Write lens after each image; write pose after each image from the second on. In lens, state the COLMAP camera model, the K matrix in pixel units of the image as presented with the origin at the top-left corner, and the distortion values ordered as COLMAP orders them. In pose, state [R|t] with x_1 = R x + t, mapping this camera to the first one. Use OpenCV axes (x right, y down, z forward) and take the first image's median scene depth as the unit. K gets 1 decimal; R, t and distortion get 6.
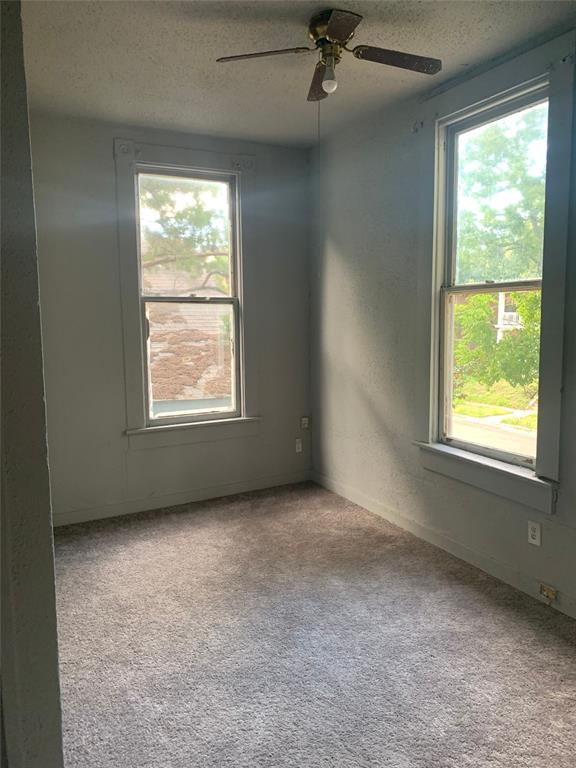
lens RADIAL K [[581.6, 0, 287.7], [0, 581.6, 383.7], [0, 0, 1]] dist [-0.004497, -0.004117]
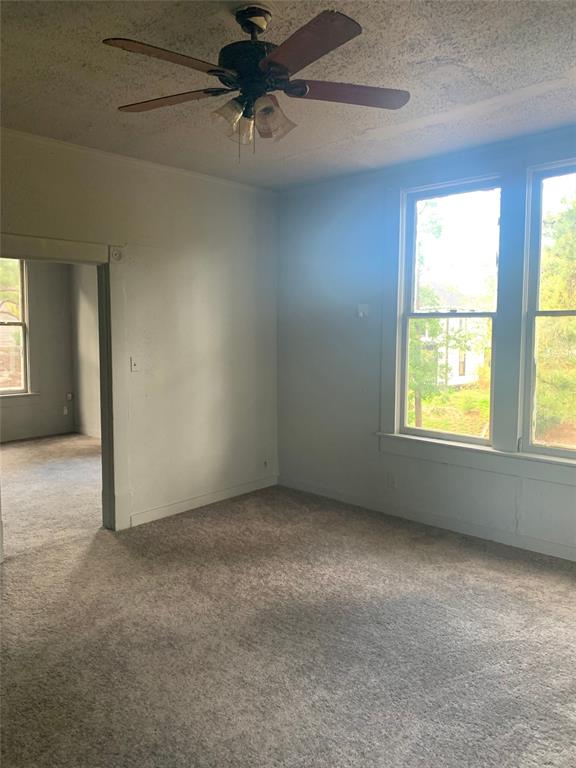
lens RADIAL K [[581.6, 0, 289.3], [0, 581.6, 381.8], [0, 0, 1]] dist [-0.004497, -0.004117]
pose [[0.943690, -0.010765, 0.330656, 0.071401], [0.023896, 0.999078, -0.035671, 0.094678], [-0.329967, 0.041564, 0.943077, -0.766476]]
